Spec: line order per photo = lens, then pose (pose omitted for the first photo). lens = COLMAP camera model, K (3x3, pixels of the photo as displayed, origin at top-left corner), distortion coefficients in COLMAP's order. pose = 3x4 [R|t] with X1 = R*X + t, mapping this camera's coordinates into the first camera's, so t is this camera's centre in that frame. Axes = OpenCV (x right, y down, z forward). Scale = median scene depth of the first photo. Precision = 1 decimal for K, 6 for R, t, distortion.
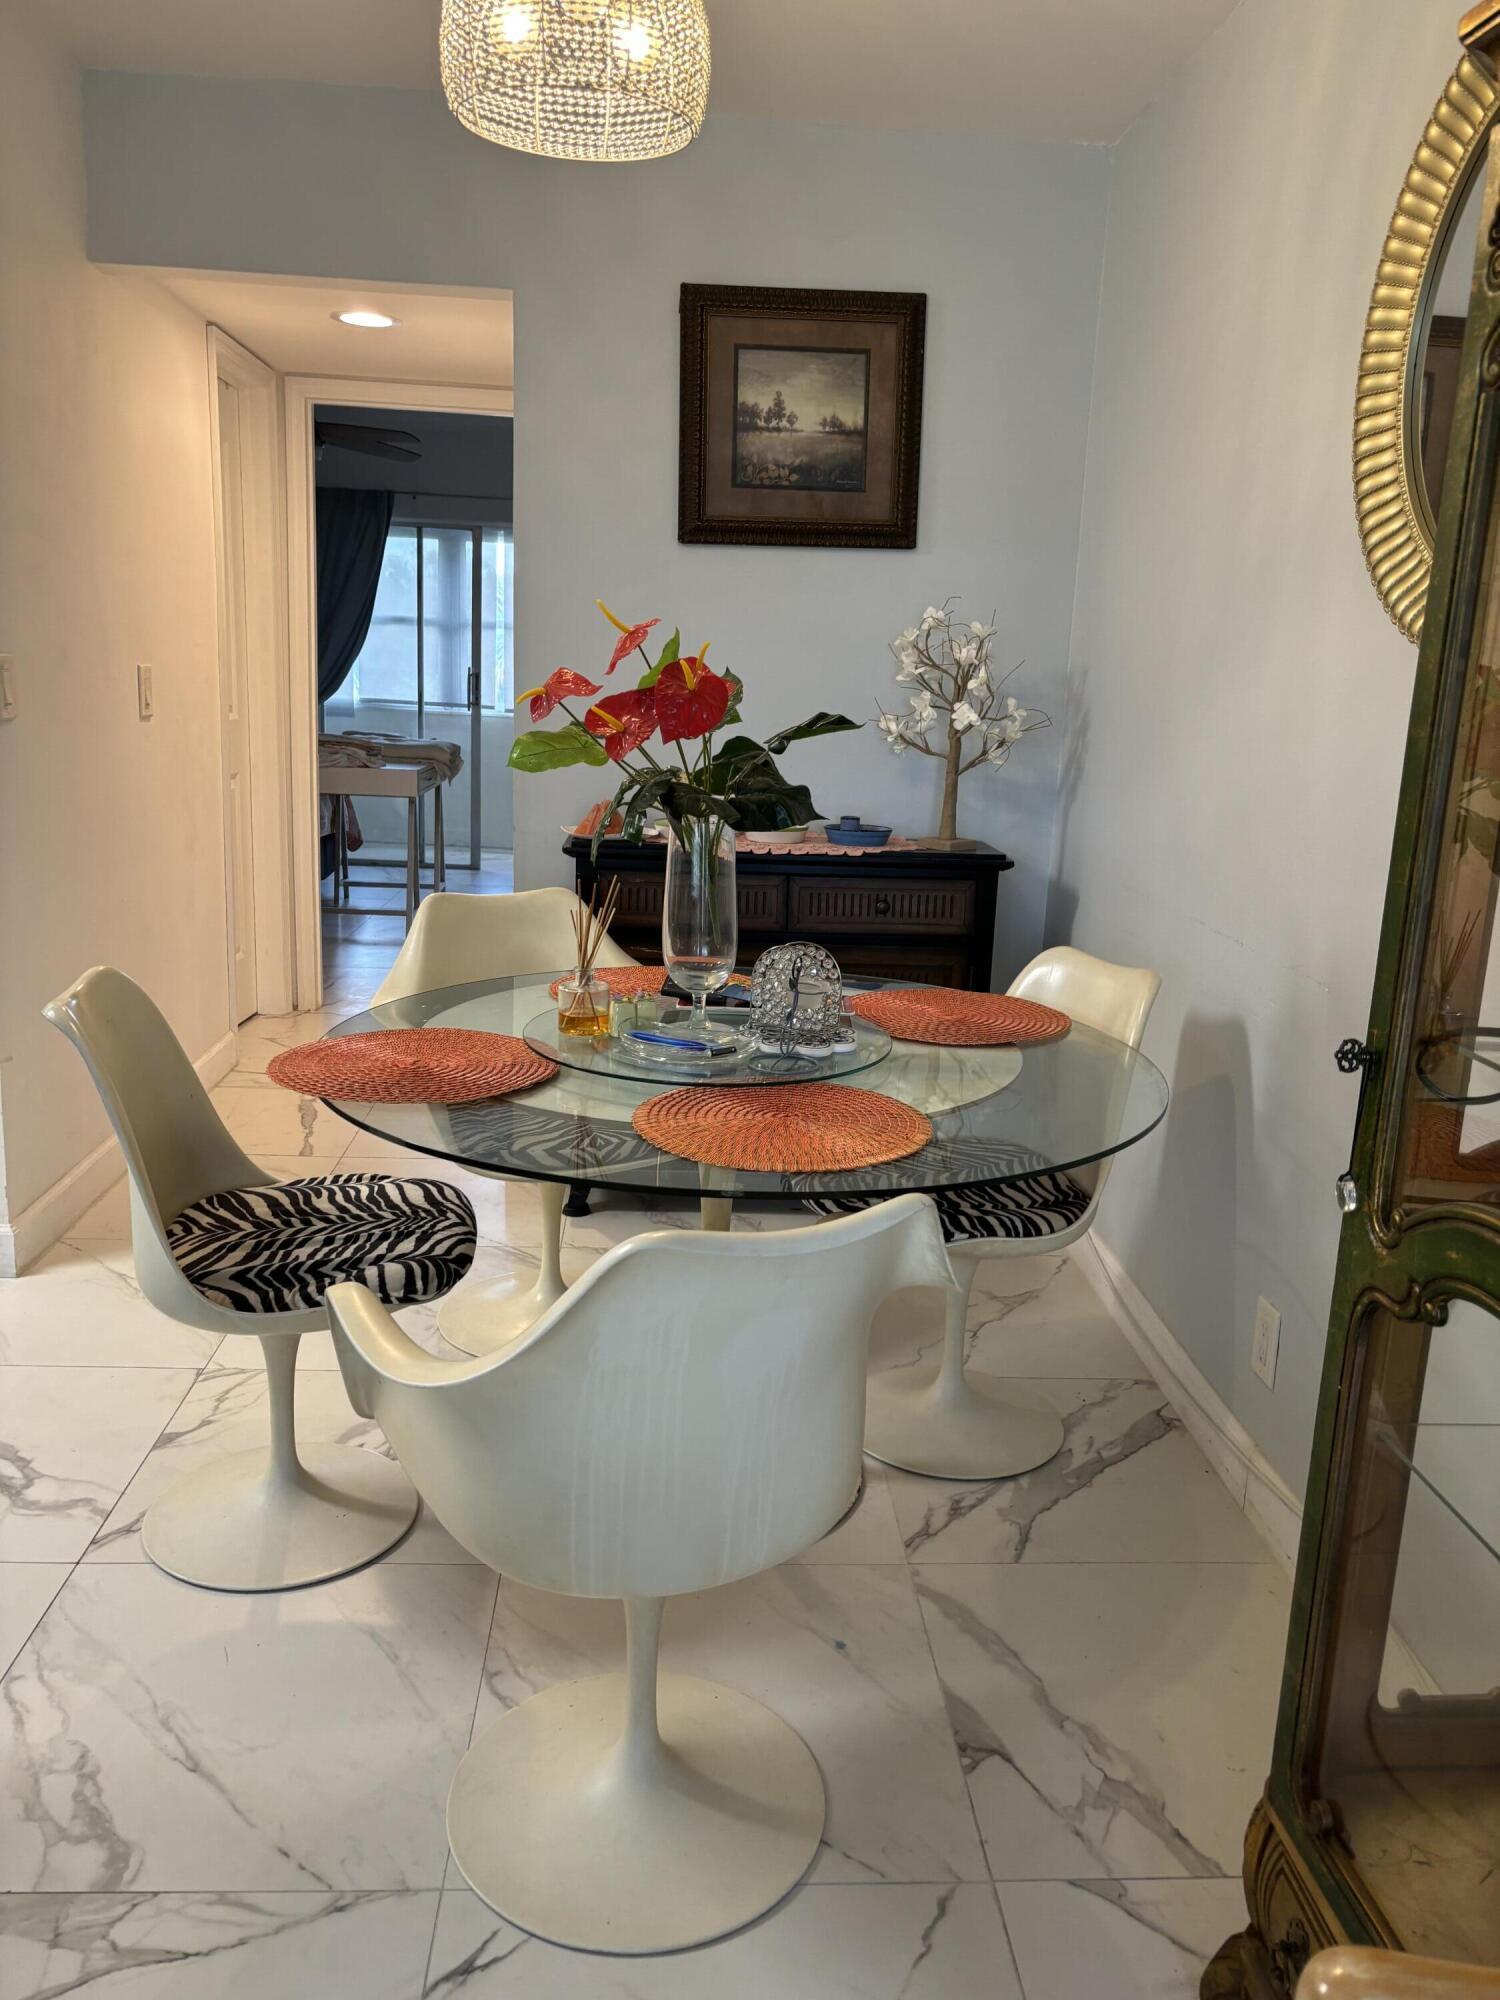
lens RADIAL K [[1513.8, 0, 779.8], [0, 1513.8, 983.7], [0, 0, 1]] dist [0.026599, -0.036600]
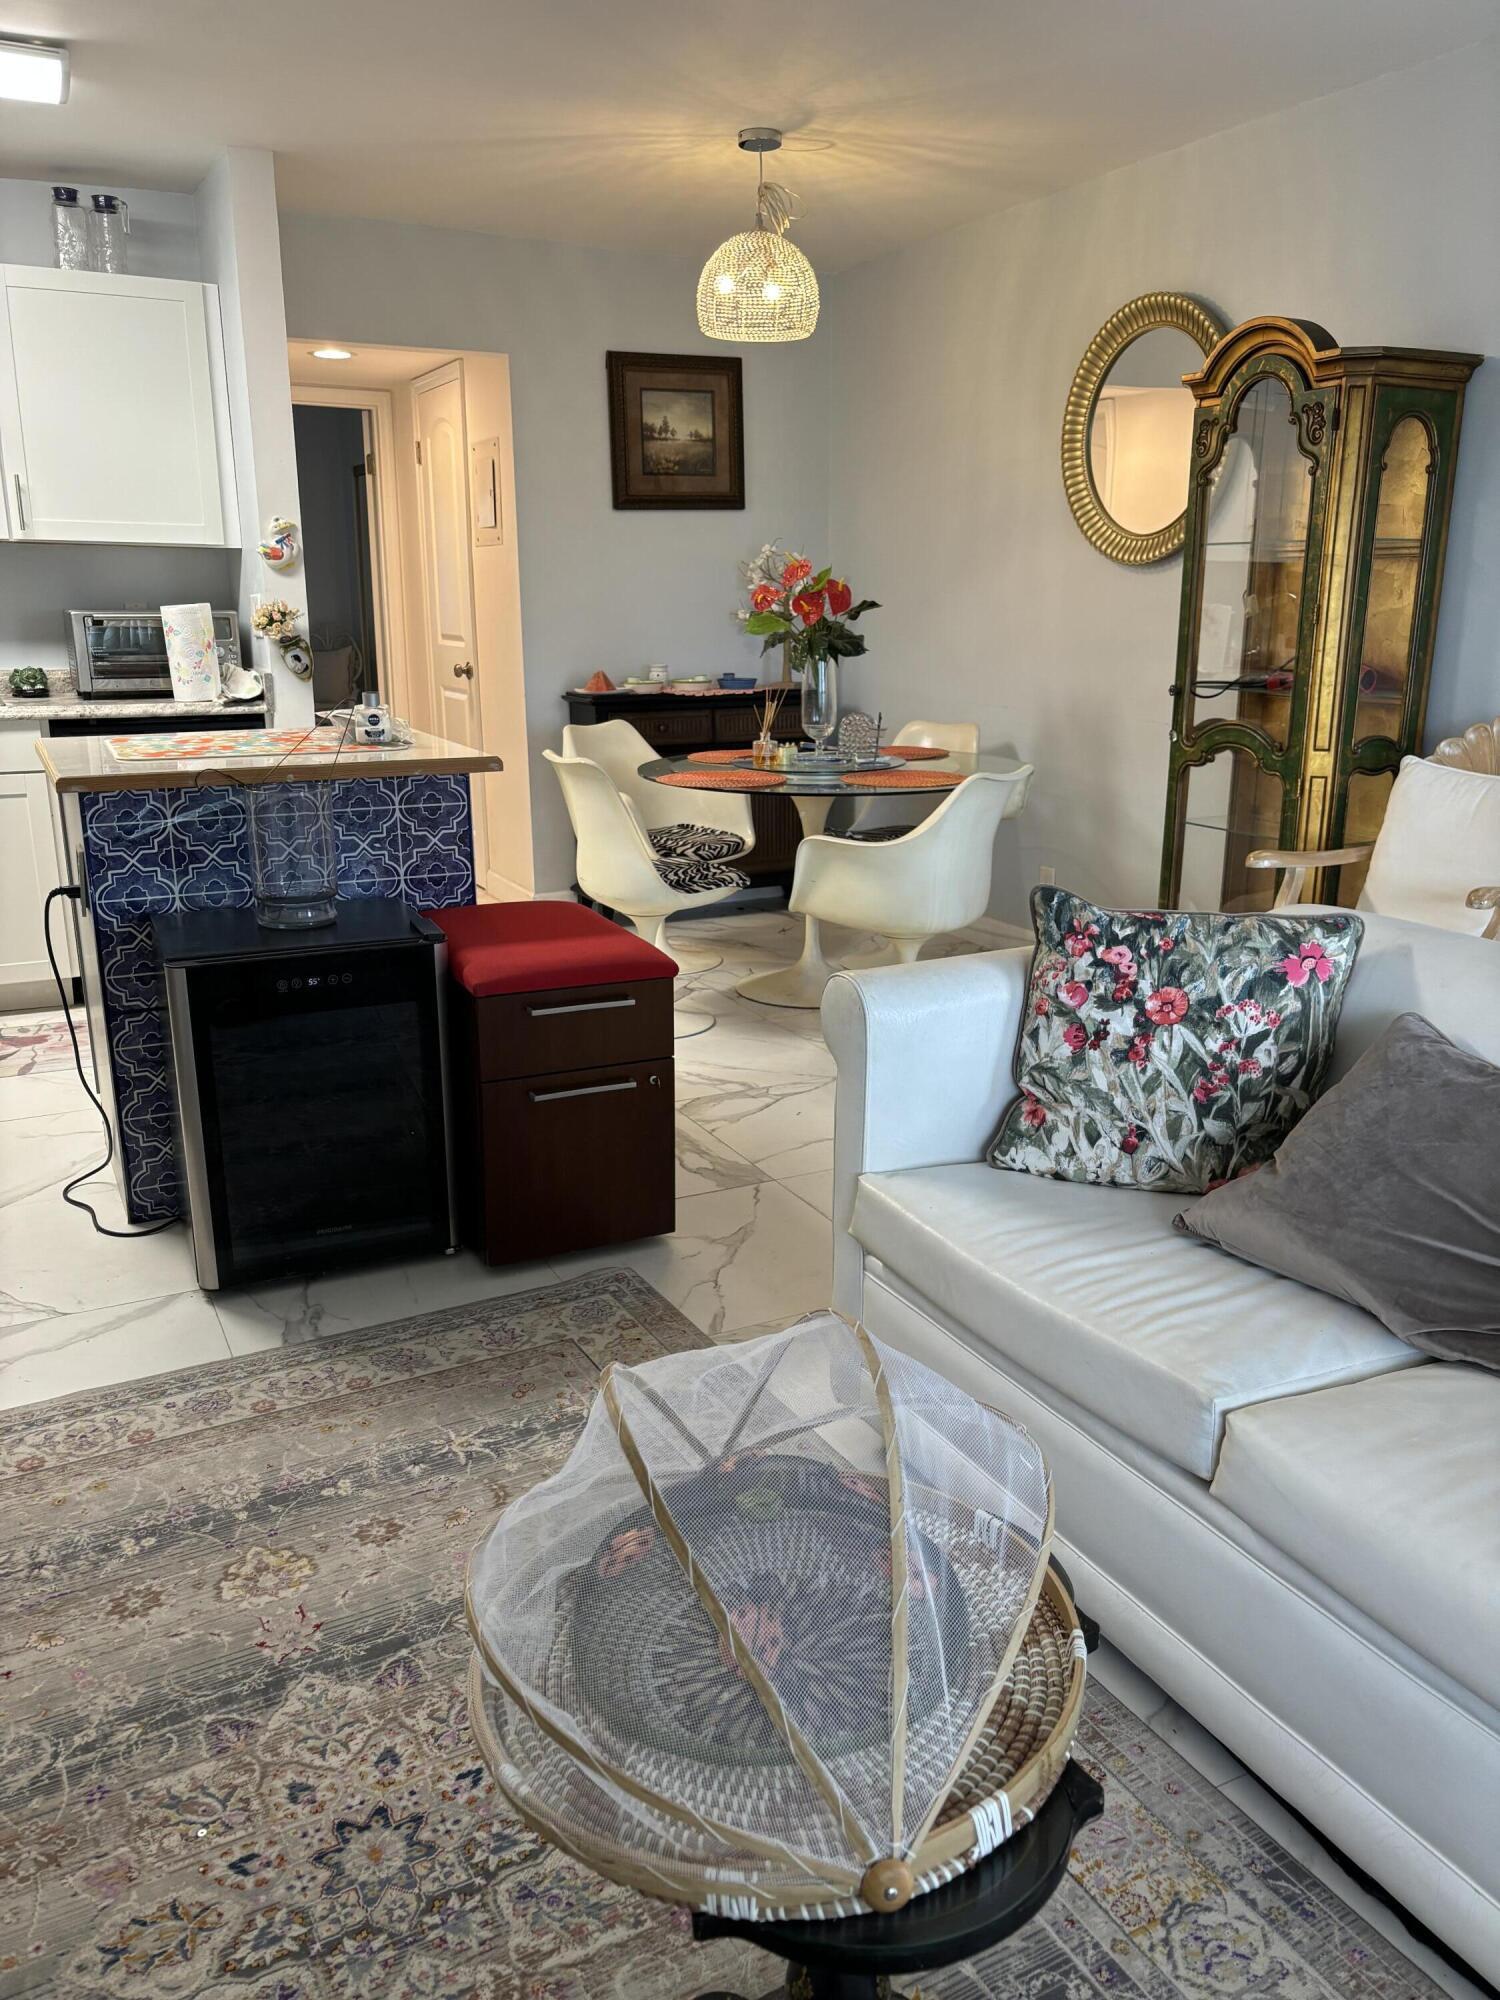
lens RADIAL K [[1513.8, 0, 737.6], [0, 1513.8, 1023.5], [0, 0, 1]] dist [0.026599, -0.036600]
pose [[0.921052, -0.150946, 0.358996, -0.636650], [0.123278, 0.987432, 0.098895, 0.114619], [-0.369412, -0.046831, 0.928085, -0.615849]]
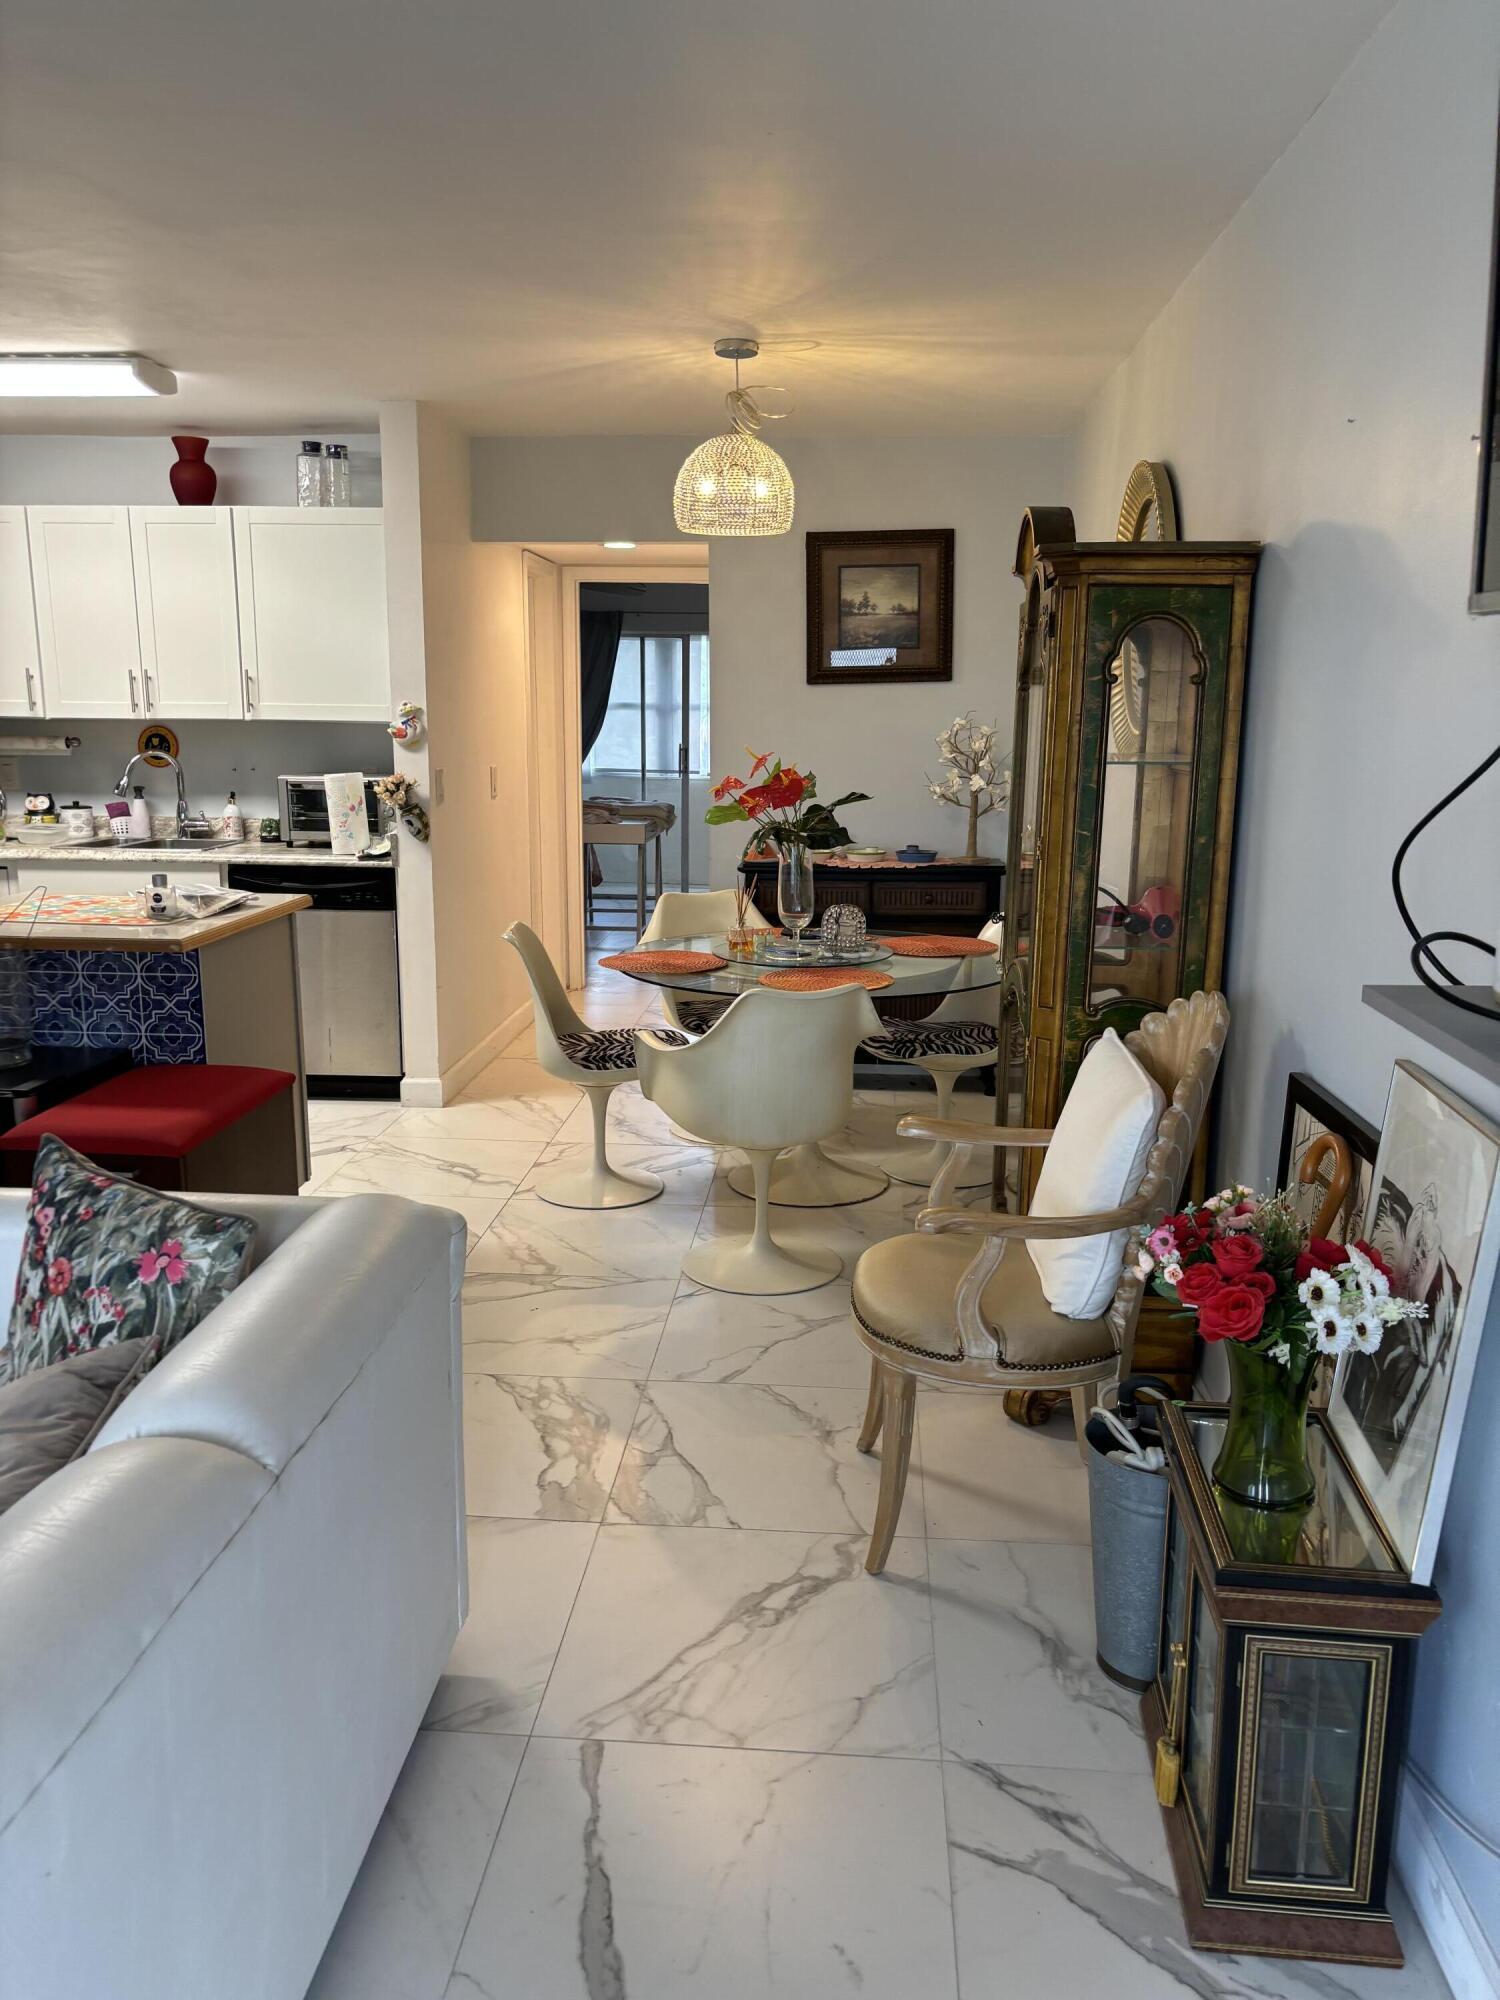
lens RADIAL K [[1513.8, 0, 737.1], [0, 1513.8, 1011.3], [0, 0, 1]] dist [0.026599, -0.036600]
pose [[0.986695, -0.007782, -0.162394, 0.128963], [0.005750, 0.999899, -0.012979, 0.092492], [0.162479, 0.011873, 0.986641, -0.669794]]
